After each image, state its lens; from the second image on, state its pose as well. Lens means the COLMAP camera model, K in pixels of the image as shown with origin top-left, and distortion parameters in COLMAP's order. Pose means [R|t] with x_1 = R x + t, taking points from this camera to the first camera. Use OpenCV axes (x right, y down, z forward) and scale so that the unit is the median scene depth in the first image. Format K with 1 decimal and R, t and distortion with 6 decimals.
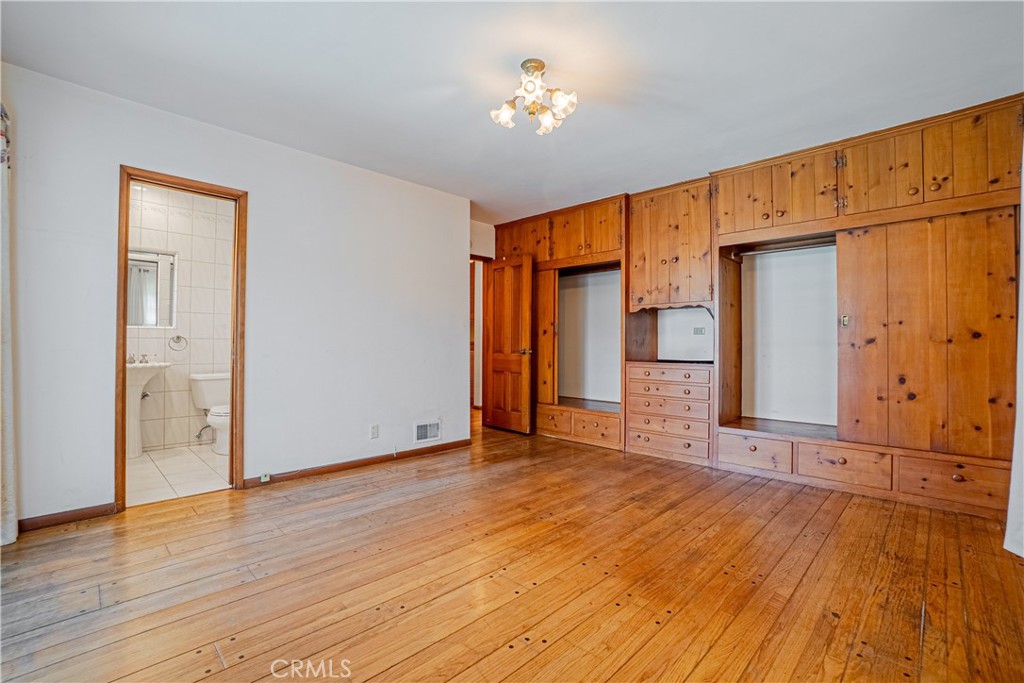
lens RADIAL K [[455.9, 0, 514.2], [0, 455.9, 343.0], [0, 0, 1]] dist [-0.054044, 0.017853]
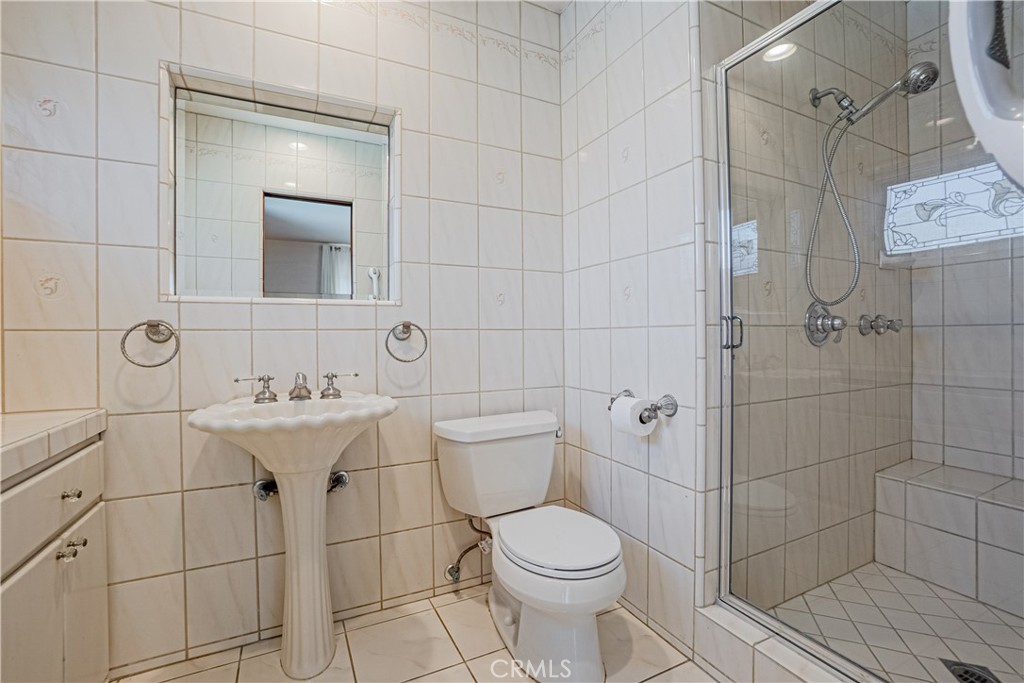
lens RADIAL K [[455.9, 0, 511.1], [0, 455.9, 338.4], [0, 0, 1]] dist [-0.054044, 0.017853]
pose [[0.944349, -0.014378, -0.328632, -0.544638], [0.020259, 0.999690, 0.014478, -0.006348], [0.328322, -0.020330, 0.944347, 0.663810]]
